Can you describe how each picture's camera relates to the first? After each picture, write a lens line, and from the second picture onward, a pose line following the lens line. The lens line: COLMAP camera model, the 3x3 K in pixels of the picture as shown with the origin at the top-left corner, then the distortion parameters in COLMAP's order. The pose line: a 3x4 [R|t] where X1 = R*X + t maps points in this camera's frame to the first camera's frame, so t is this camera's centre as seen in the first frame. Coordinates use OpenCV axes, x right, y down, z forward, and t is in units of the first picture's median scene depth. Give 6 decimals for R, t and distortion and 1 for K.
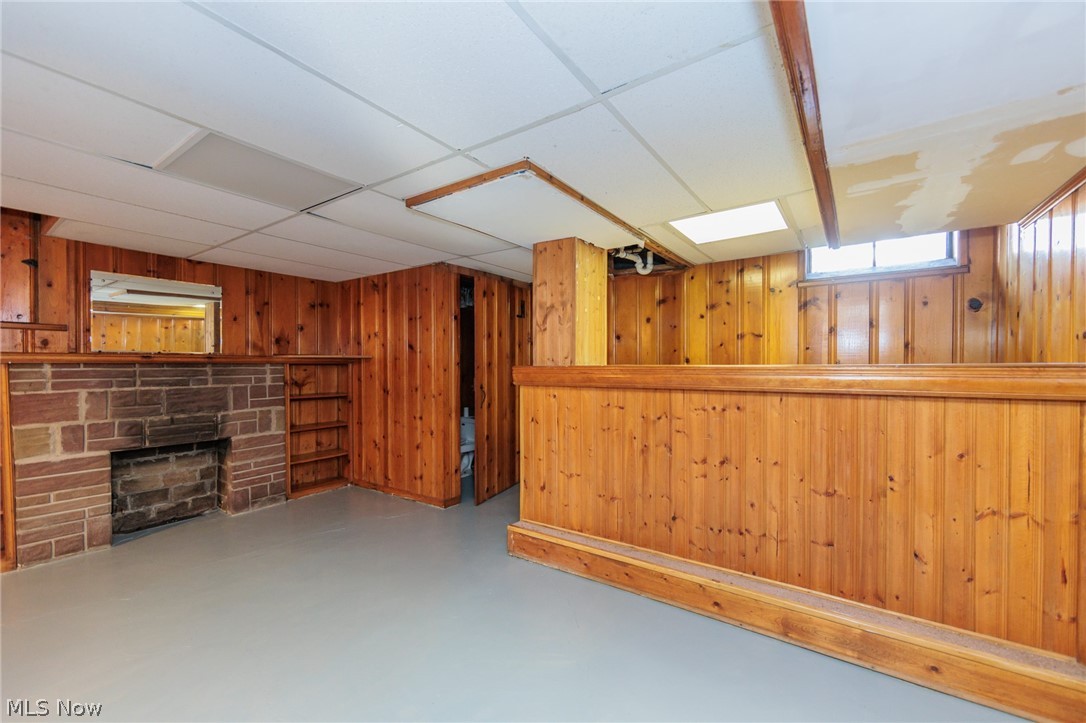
lens RADIAL K [[437.0, 0, 546.3], [0, 437.0, 366.6], [0, 0, 1]] dist [-0.001810, -0.000327]
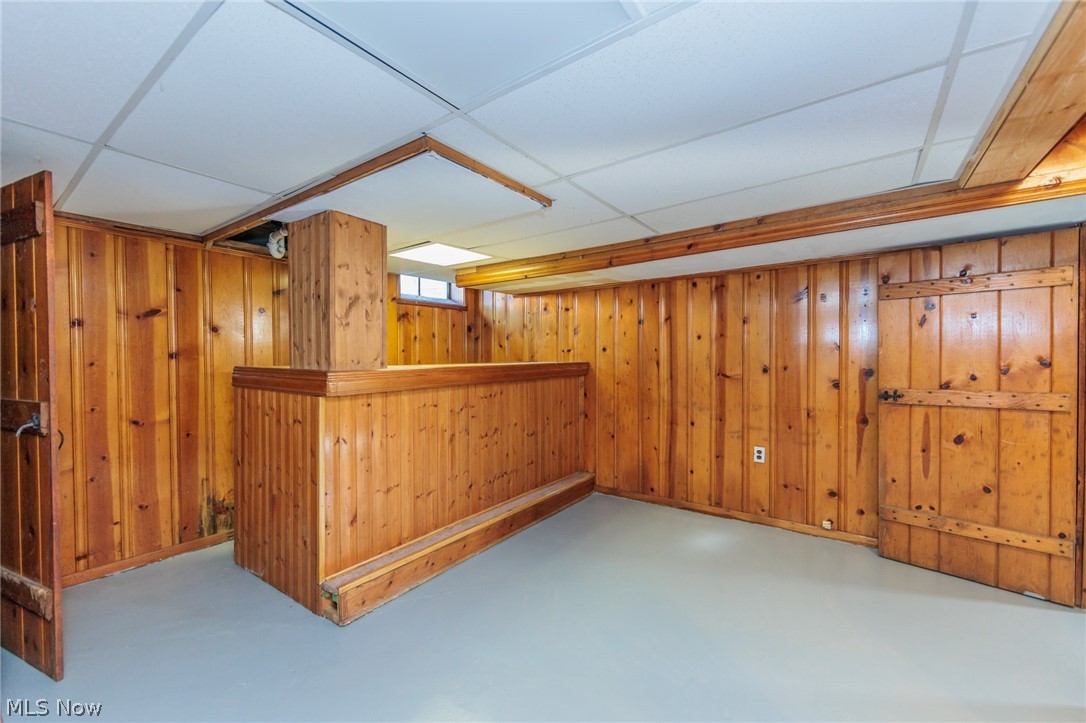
lens RADIAL K [[437.0, 0, 545.8], [0, 437.0, 361.8], [0, 0, 1]] dist [-0.001810, -0.000327]
pose [[0.013017, -0.011036, 0.999854, -0.891530], [0.014541, 0.999835, 0.010846, -0.021867], [-0.999810, 0.014397, 0.013175, 0.701600]]
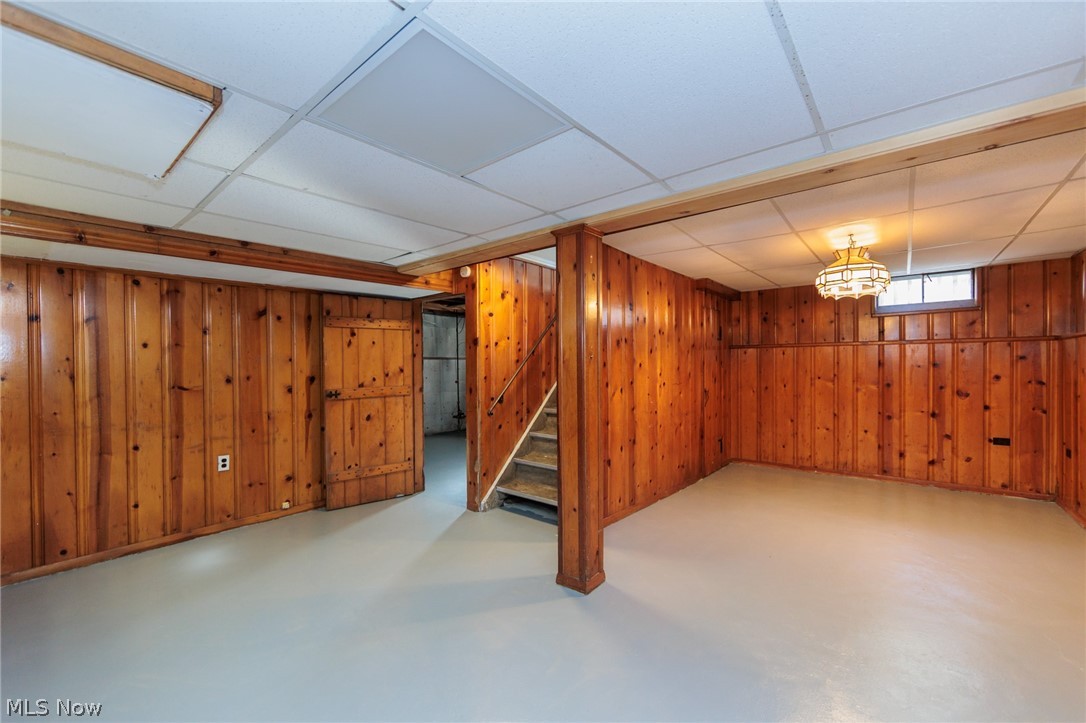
lens RADIAL K [[437.0, 0, 544.0], [0, 437.0, 365.4], [0, 0, 1]] dist [-0.001810, -0.000327]
pose [[-0.996172, 0.008323, 0.087013, -0.681319], [0.009357, 0.999890, 0.011479, -0.026721], [-0.086908, 0.012249, -0.996141, 1.321943]]
